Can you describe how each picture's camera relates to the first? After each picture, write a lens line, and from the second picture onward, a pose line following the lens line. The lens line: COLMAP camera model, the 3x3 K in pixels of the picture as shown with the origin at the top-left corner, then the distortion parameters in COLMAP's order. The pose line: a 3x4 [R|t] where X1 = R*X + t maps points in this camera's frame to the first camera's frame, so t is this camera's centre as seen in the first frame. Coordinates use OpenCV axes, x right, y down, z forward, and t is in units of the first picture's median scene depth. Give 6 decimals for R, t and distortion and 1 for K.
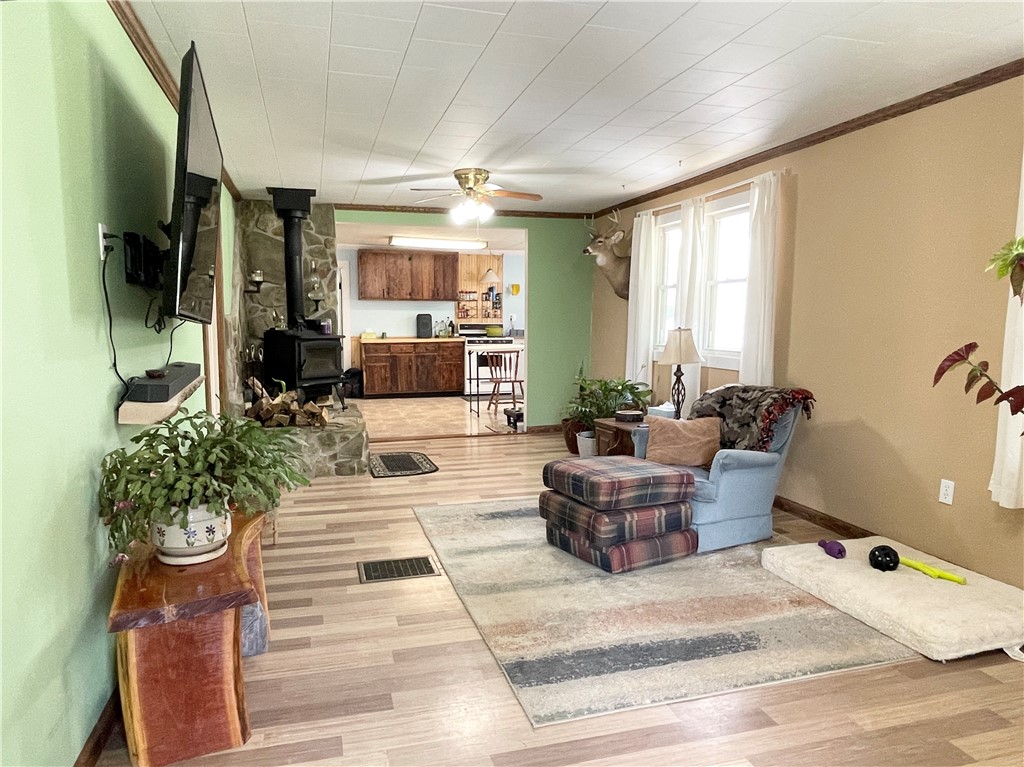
lens RADIAL K [[675.6, 0, 512.0], [0, 675.6, 383.5], [0, 0, 1]] dist [0.015309, -0.000663]
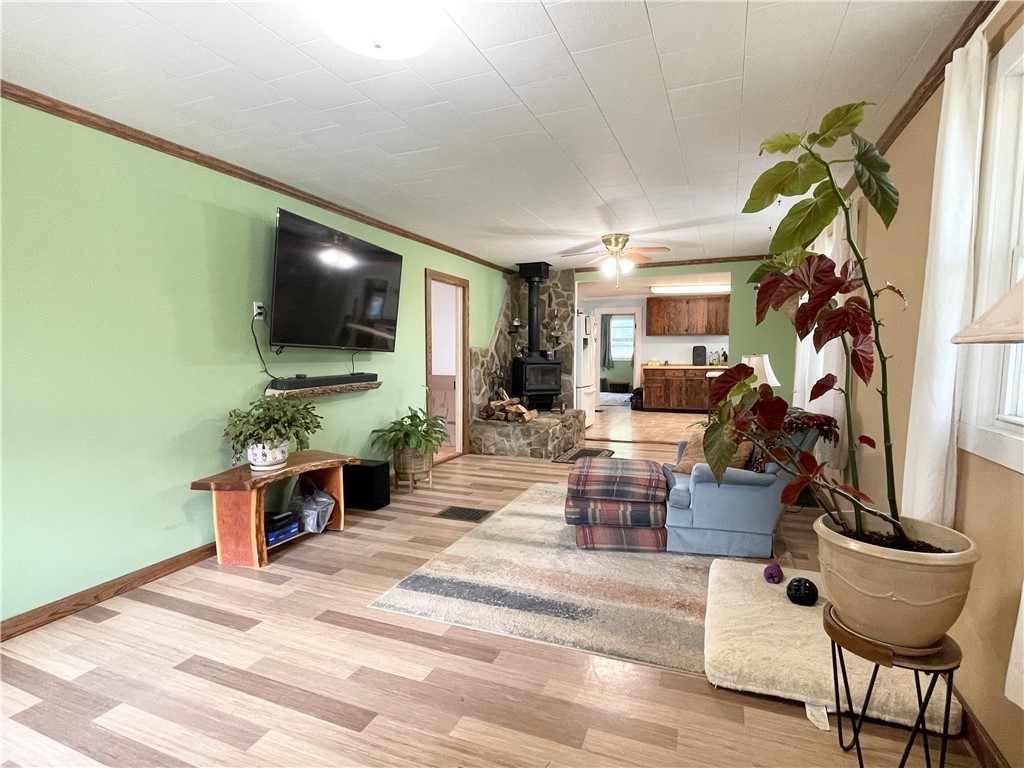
lens RADIAL K [[520.1, 0, 512.0], [0, 520.1, 384.0], [0, 0, 1]] dist [0.016830, -0.000152]
pose [[0.788382, 0.033407, -0.614278, 0.531667], [-0.054314, 0.998405, -0.015411, -0.001397], [0.612783, 0.045514, 0.788939, 0.123151]]
